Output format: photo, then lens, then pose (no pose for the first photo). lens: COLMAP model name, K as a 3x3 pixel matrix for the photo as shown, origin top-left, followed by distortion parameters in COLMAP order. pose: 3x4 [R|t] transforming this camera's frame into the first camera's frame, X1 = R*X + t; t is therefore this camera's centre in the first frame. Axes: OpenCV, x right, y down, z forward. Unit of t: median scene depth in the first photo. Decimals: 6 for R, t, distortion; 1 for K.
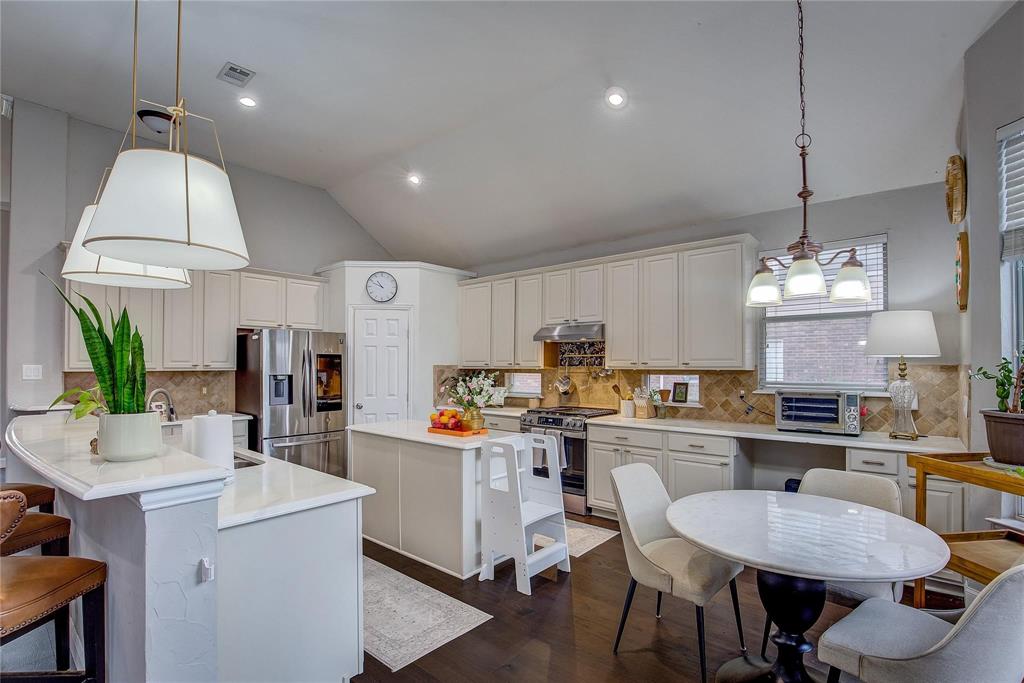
lens RADIAL K [[472.1, 0, 500.1], [0, 472.1, 361.2], [0, 0, 1]] dist [-0.034561, 0.002853]
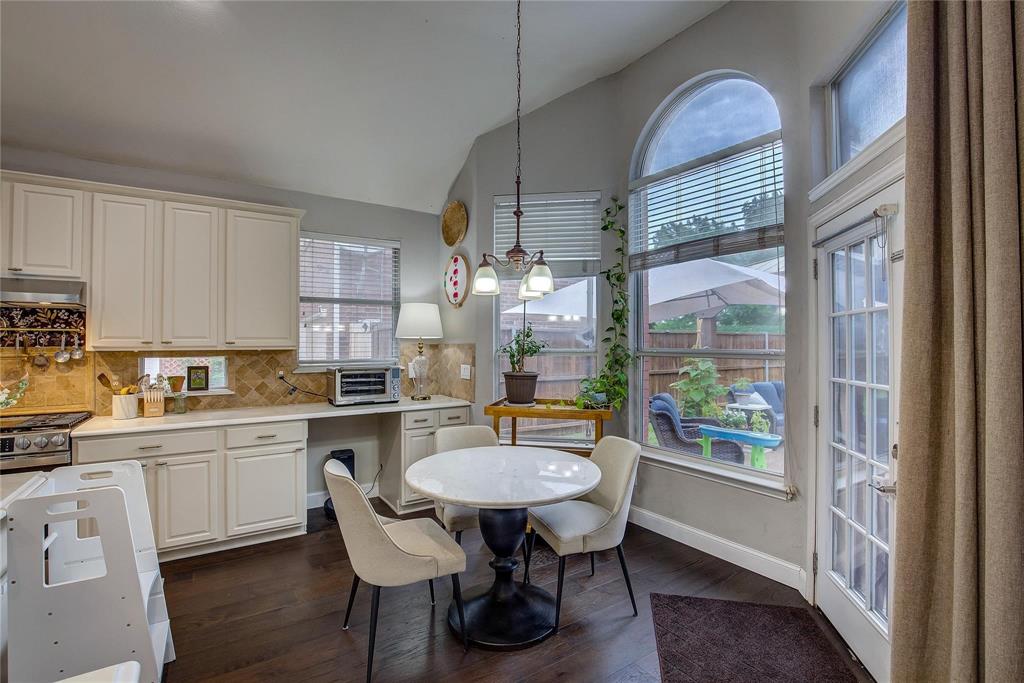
lens RADIAL K [[472.1, 0, 506.0], [0, 472.1, 340.7], [0, 0, 1]] dist [-0.034561, 0.002853]
pose [[0.261958, 0.004874, 0.965067, -0.271868], [-0.005949, 0.999976, -0.003435, 0.001120], [-0.965061, -0.004841, 0.261981, 0.293553]]
